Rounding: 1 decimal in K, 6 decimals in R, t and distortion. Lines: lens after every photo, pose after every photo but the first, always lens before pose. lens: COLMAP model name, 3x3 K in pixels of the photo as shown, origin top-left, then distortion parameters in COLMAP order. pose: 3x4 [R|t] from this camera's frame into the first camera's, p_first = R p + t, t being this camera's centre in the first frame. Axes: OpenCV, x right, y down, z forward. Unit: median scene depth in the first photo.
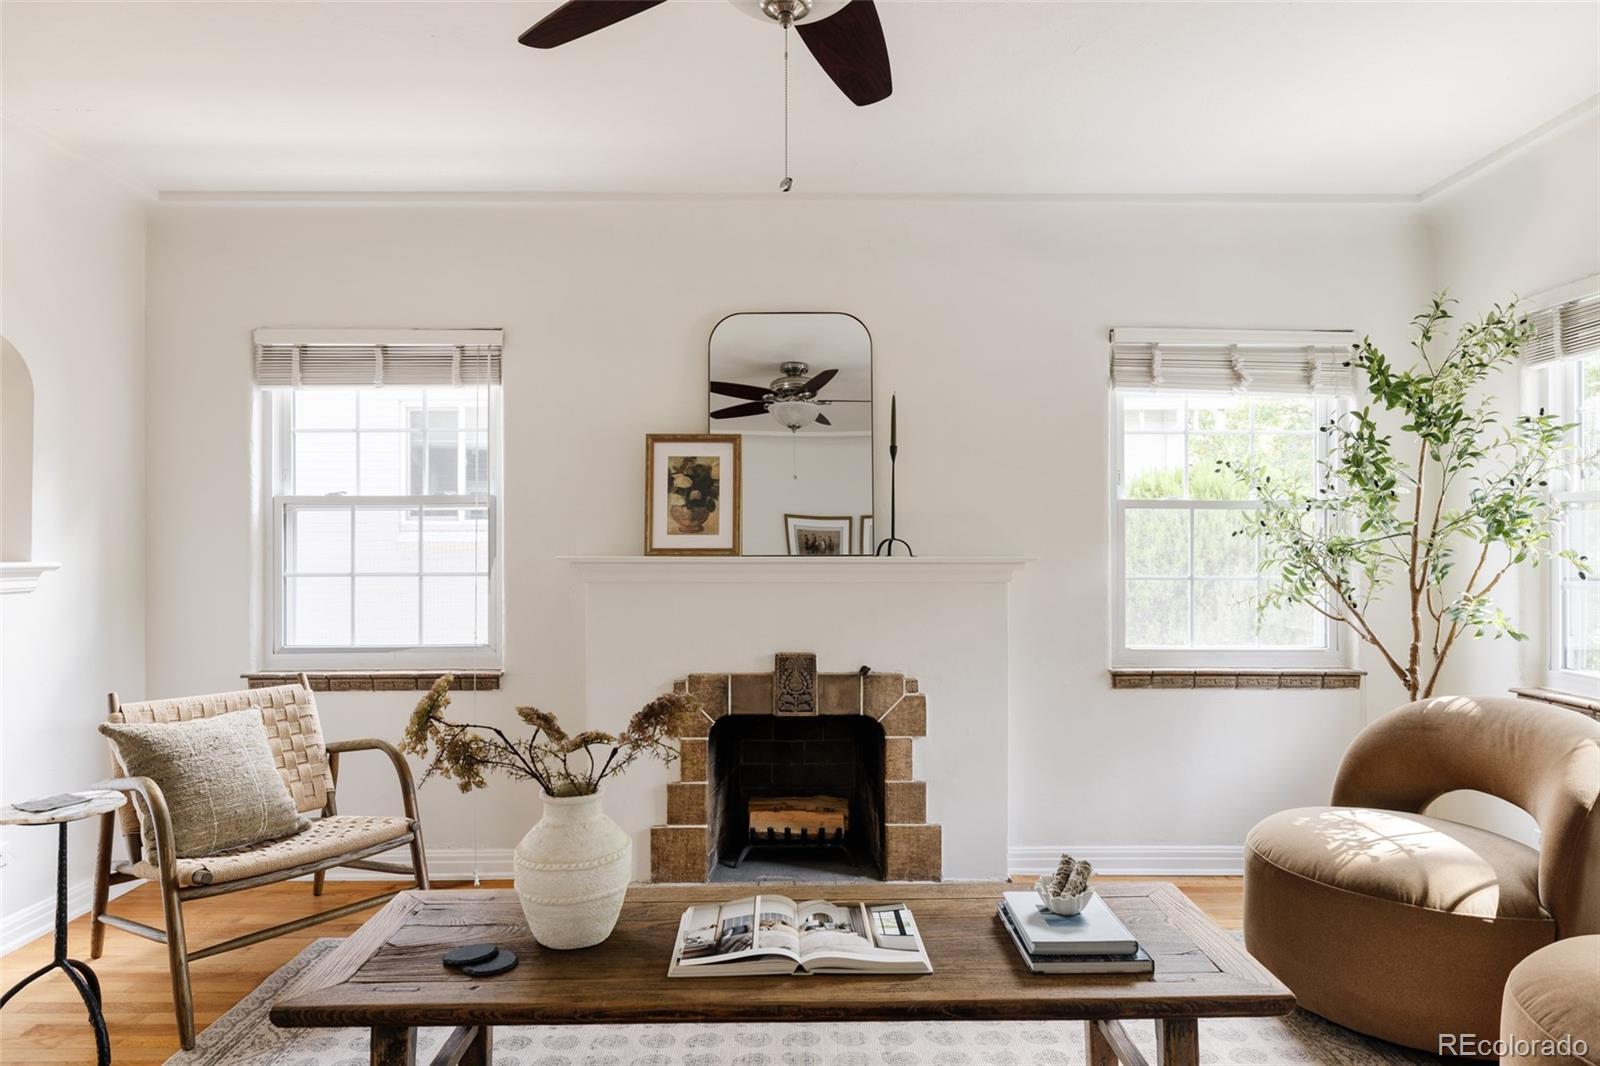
lens RADIAL K [[917.4, 0, 794.8], [0, 917.4, 541.8], [0, 0, 1]] dist [0.001872, -0.001245]
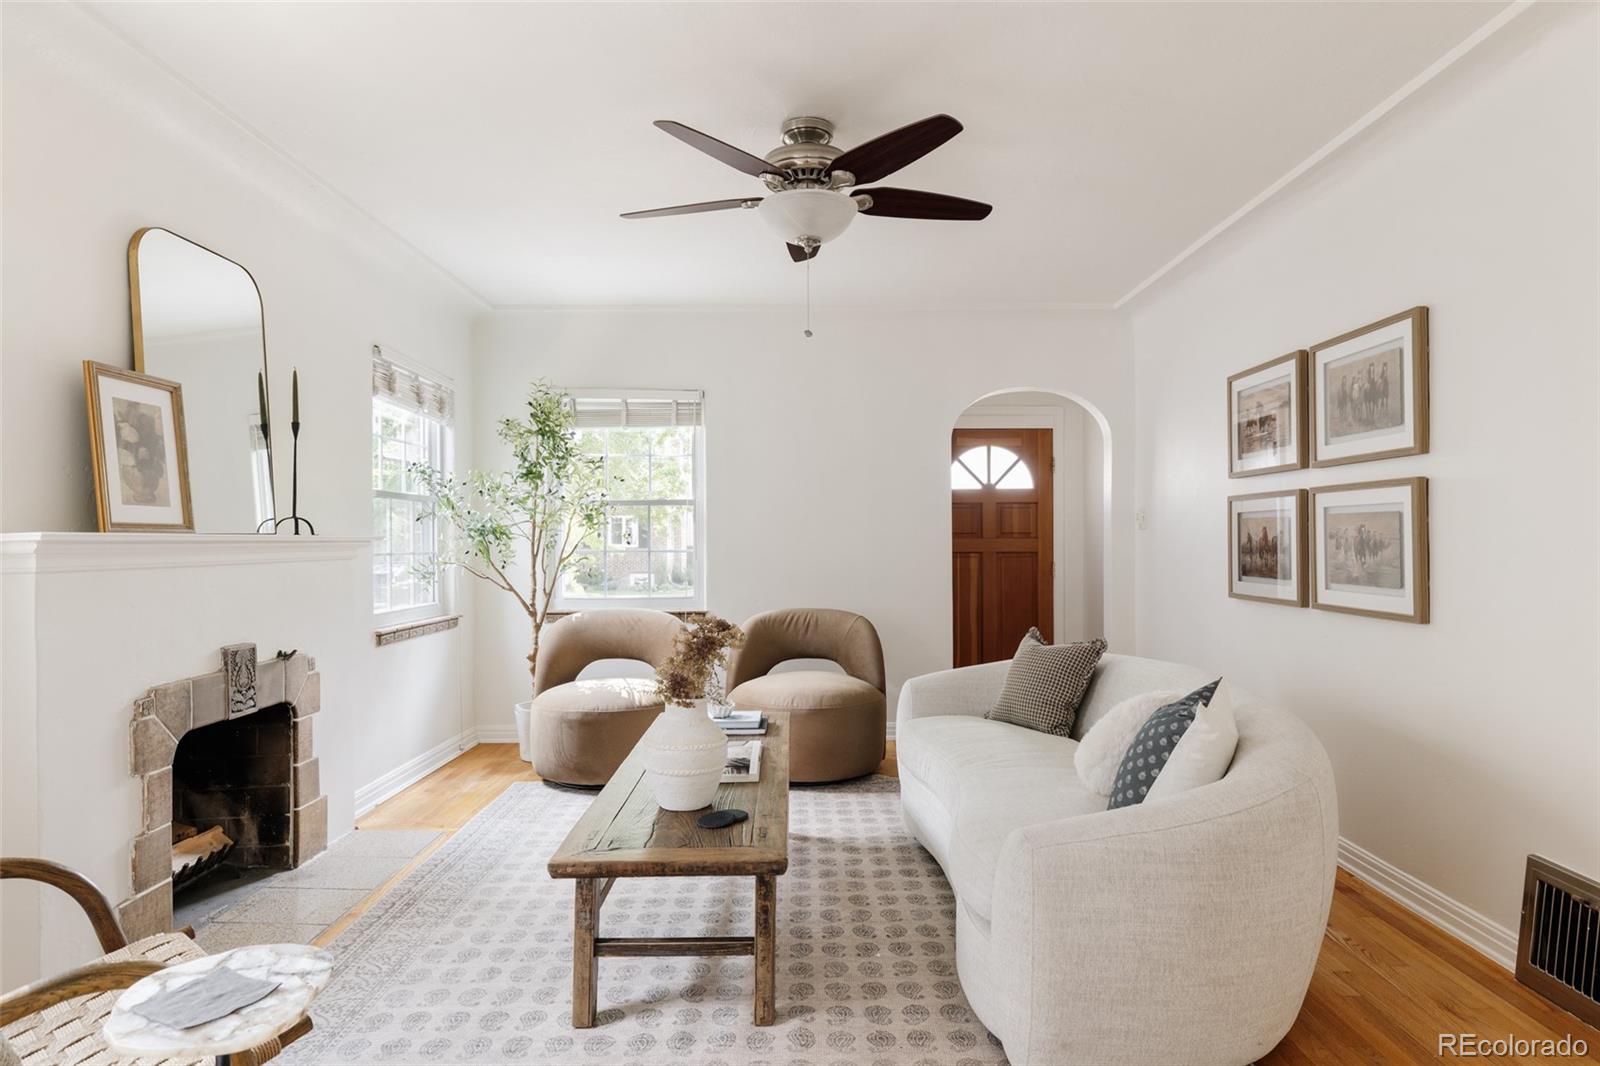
lens RADIAL K [[917.4, 0, 799.8], [0, 917.4, 536.5], [0, 0, 1]] dist [0.001872, -0.001245]
pose [[0.011928, 0.002409, 0.999926, -0.871534], [0.001261, 0.999996, -0.002424, 0.020547], [-0.999928, 0.001290, 0.011925, 0.452164]]
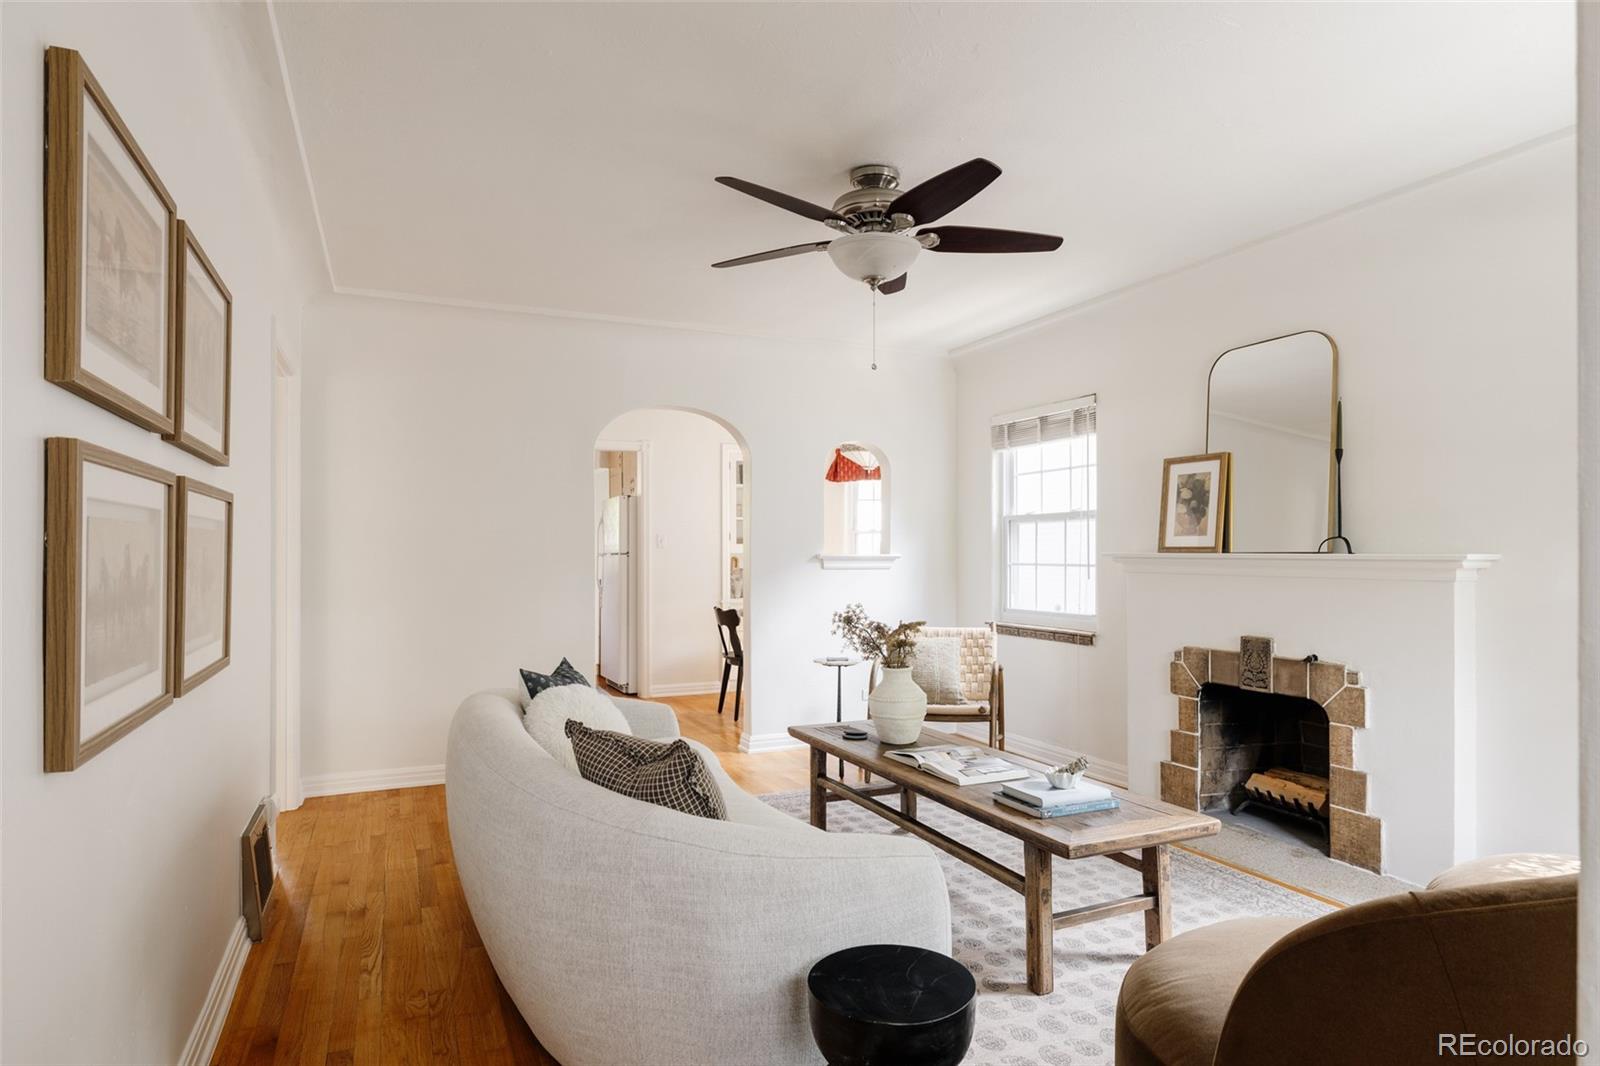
lens RADIAL K [[917.4, 0, 807.1], [0, 917.4, 545.2], [0, 0, 1]] dist [0.001872, -0.001245]
pose [[0.405444, -0.004896, -0.914107, 0.830190], [0.003382, 0.999987, -0.003856, 0.008196], [0.914114, -0.001528, 0.405455, 0.011159]]
